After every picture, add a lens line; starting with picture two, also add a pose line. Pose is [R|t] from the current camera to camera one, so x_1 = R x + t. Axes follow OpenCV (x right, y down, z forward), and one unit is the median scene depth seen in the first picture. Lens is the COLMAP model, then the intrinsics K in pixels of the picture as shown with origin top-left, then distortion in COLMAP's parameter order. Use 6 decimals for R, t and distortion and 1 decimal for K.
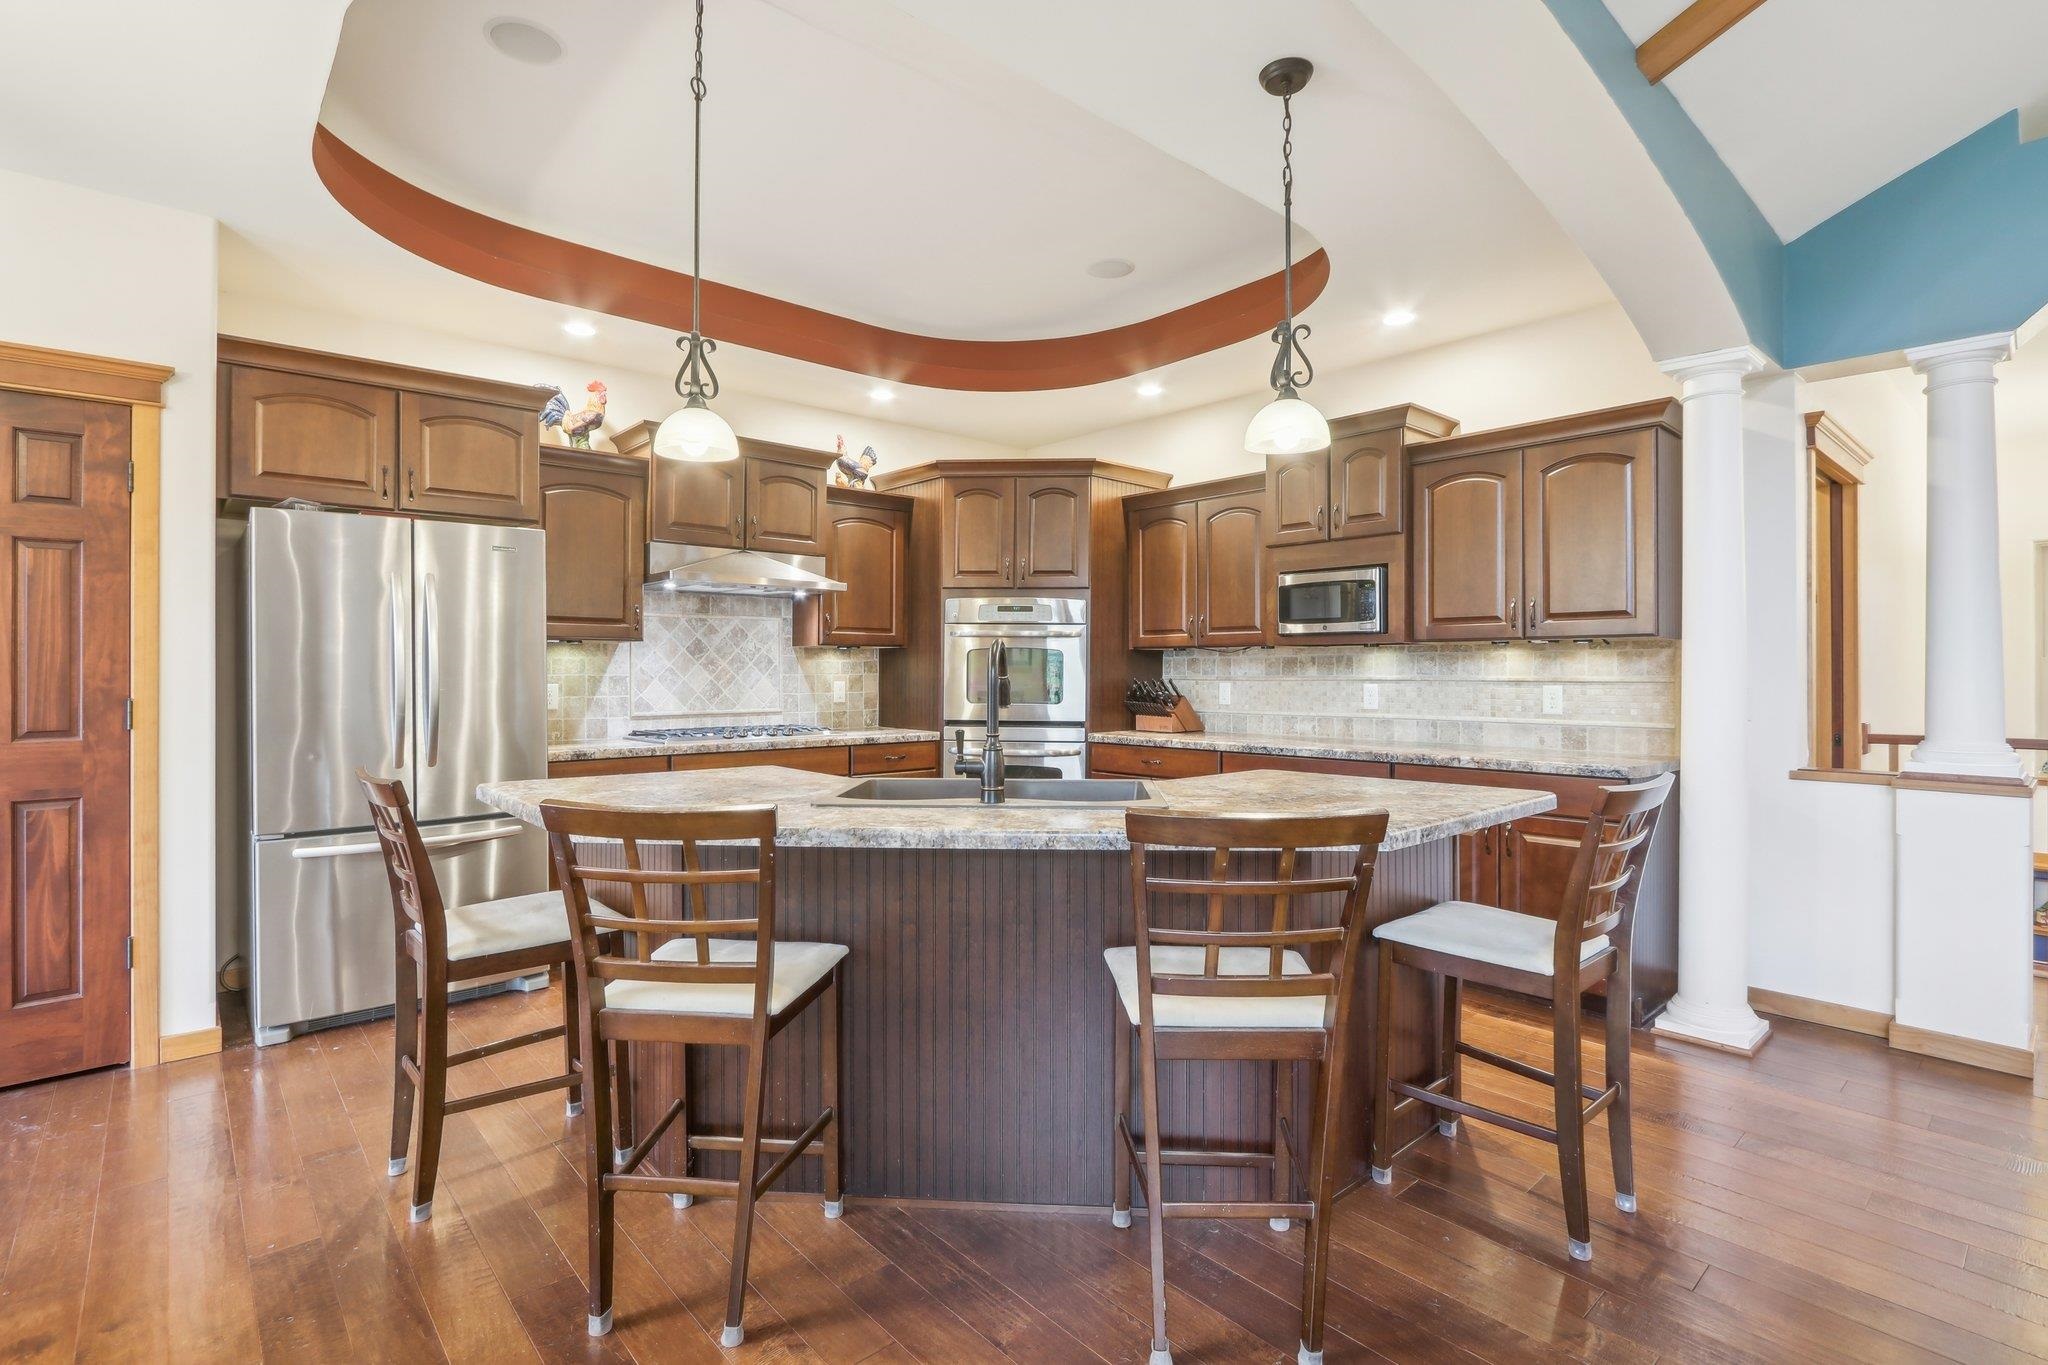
lens RADIAL K [[979.9, 0, 1017.2], [0, 979.9, 663.5], [0, 0, 1]] dist [-0.011631, -0.001882]
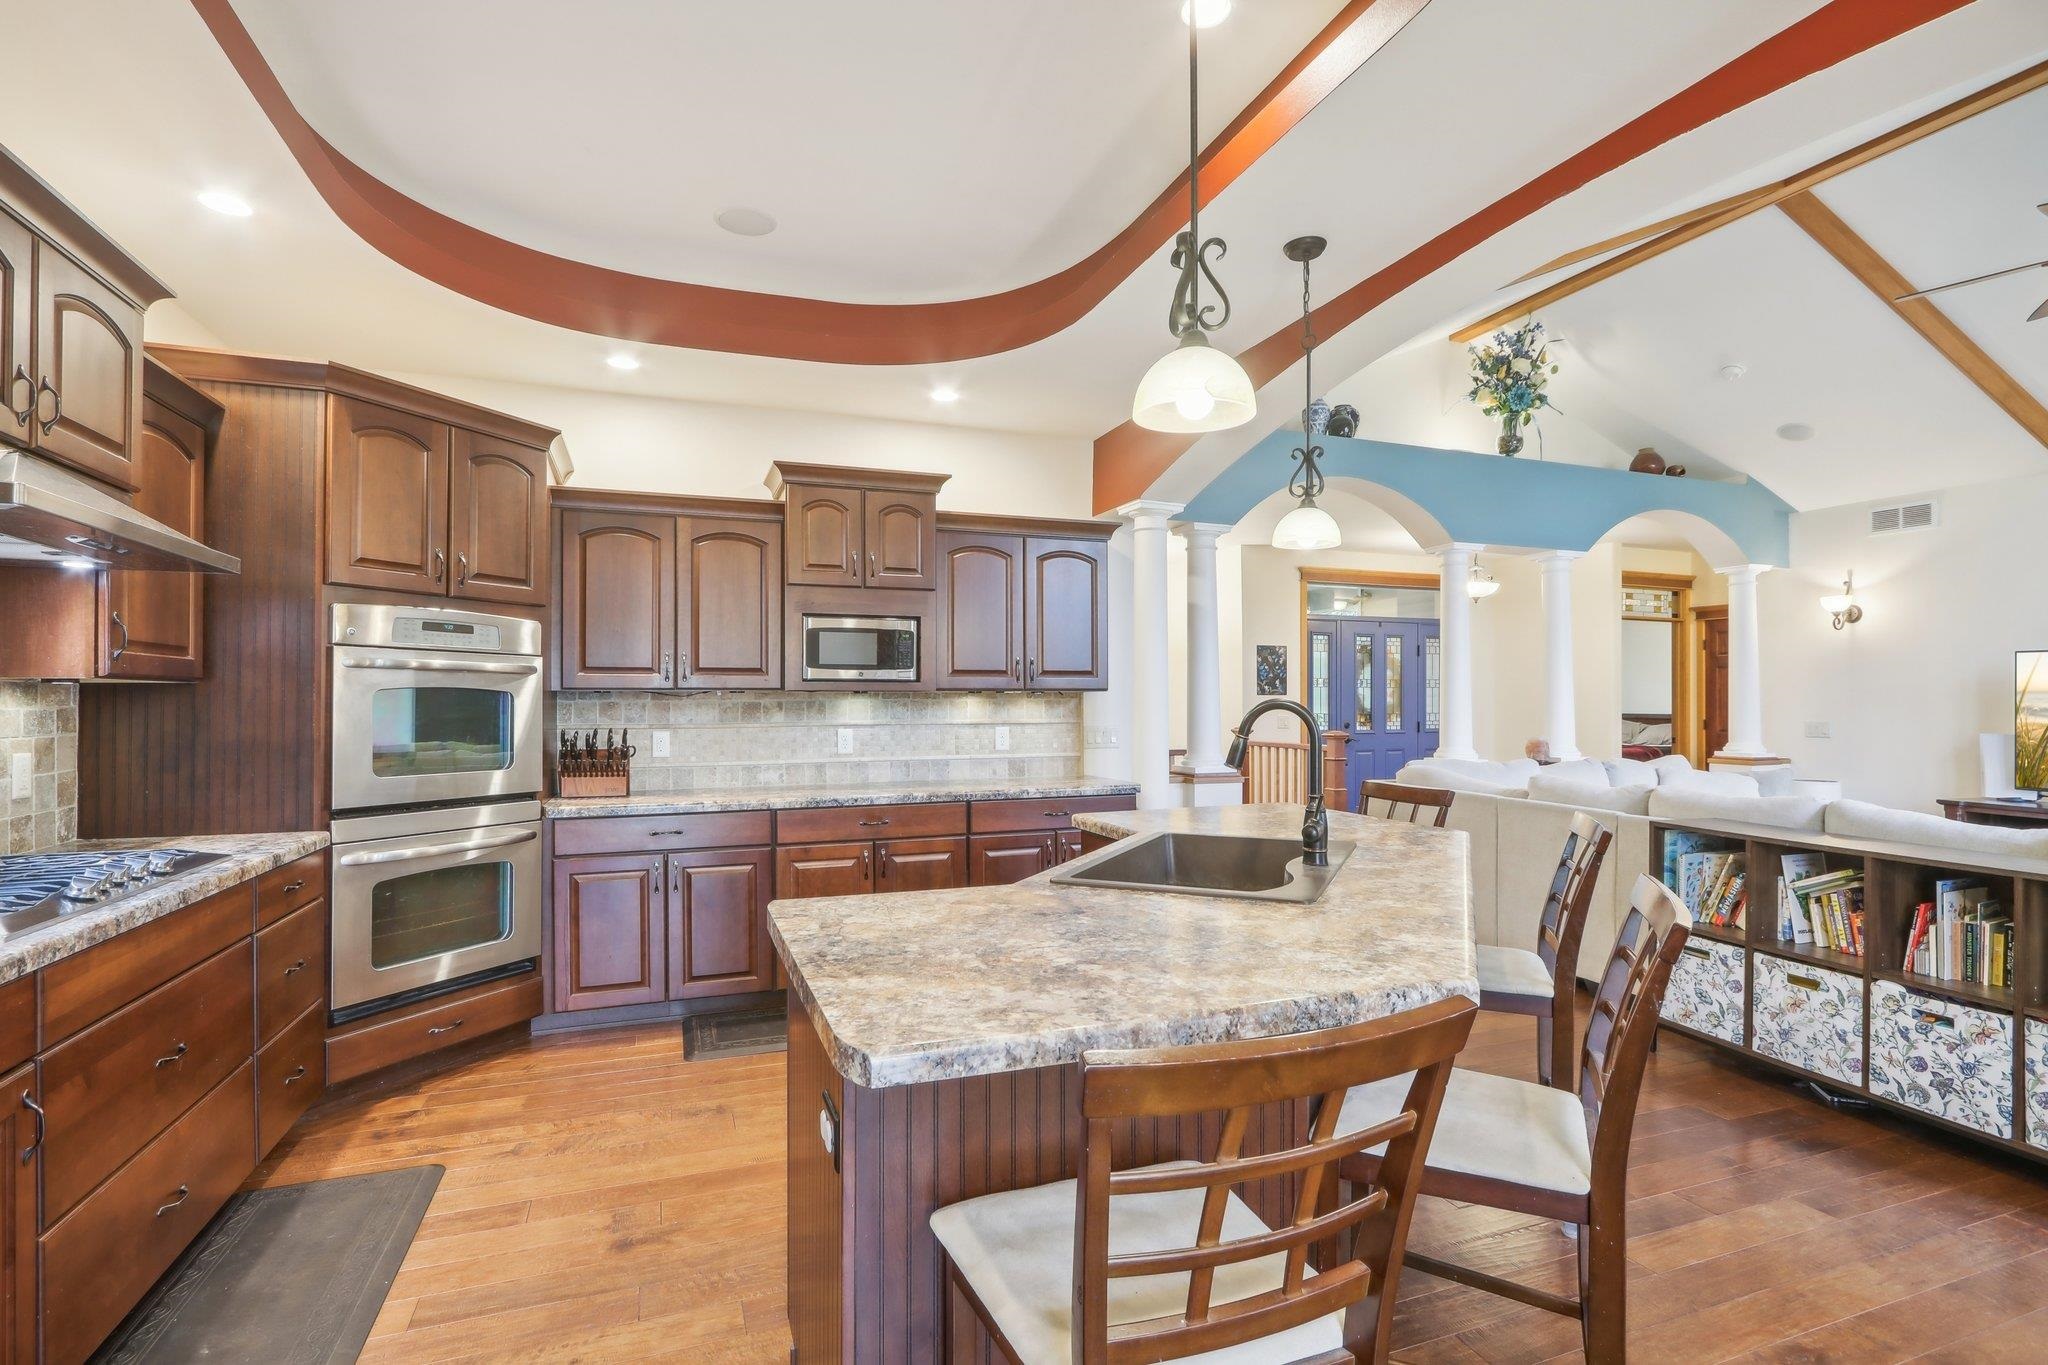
lens RADIAL K [[979.9, 0, 1027.8], [0, 979.9, 691.6], [0, 0, 1]] dist [-0.011631, -0.001882]
pose [[0.353468, 0.007328, 0.935418, -0.514917], [-0.006009, 0.999966, -0.005563, -0.013234], [-0.935427, -0.003654, 0.353500, 0.448555]]
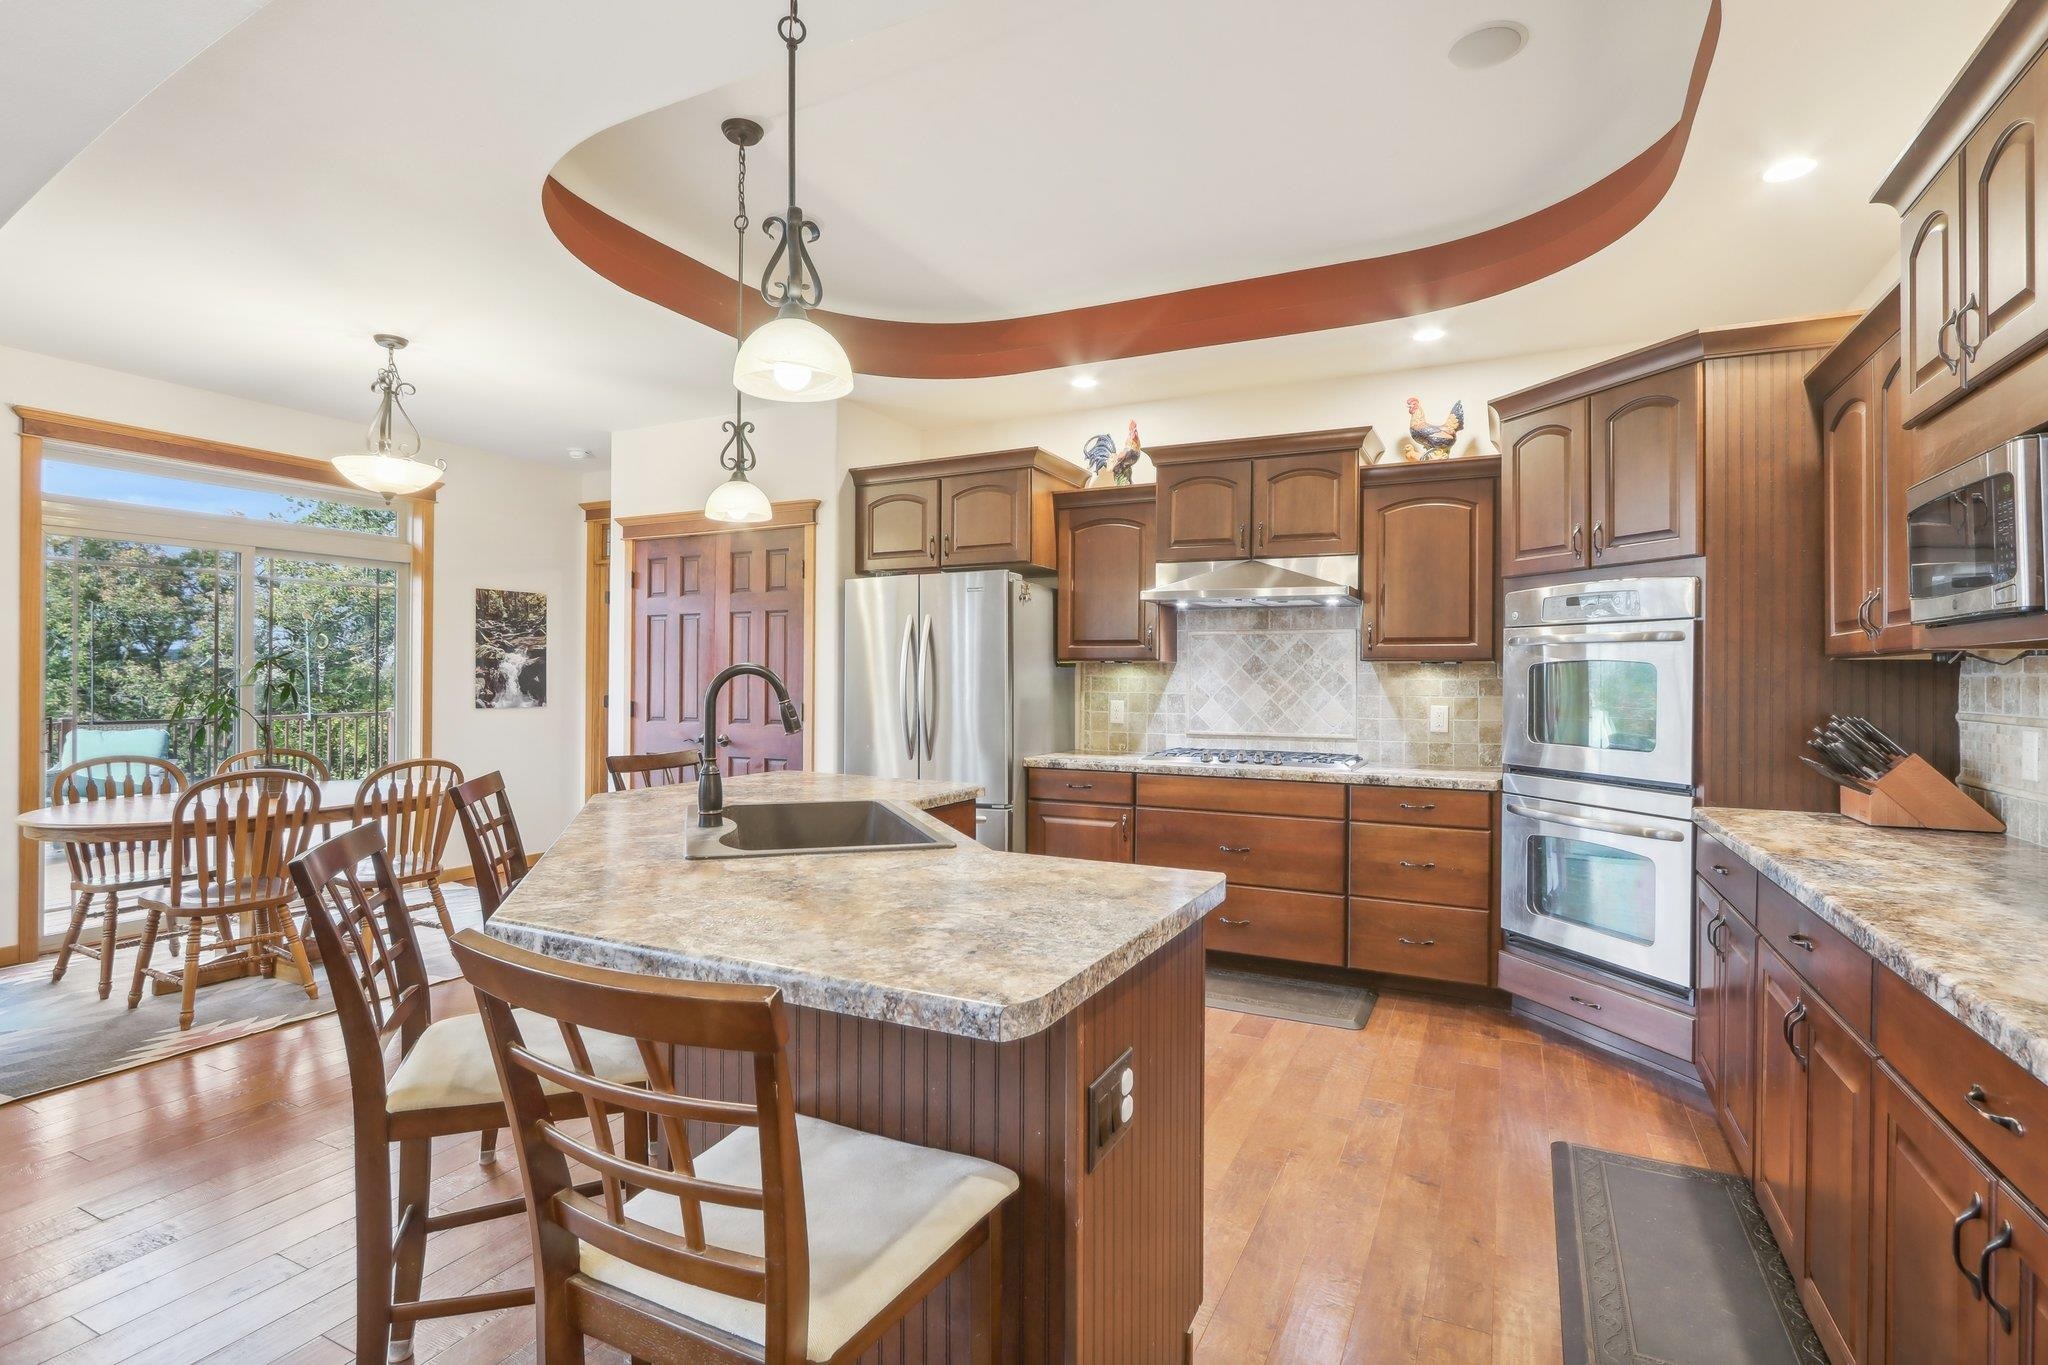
lens RADIAL K [[979.9, 0, 1030.4], [0, 979.9, 679.5], [0, 0, 1]] dist [-0.011631, -0.001882]
pose [[0.382083, 0.003012, -0.924123, 0.491795], [0.000516, 0.999994, 0.003473, -0.006509], [0.924128, -0.001804, 0.382079, 0.453883]]
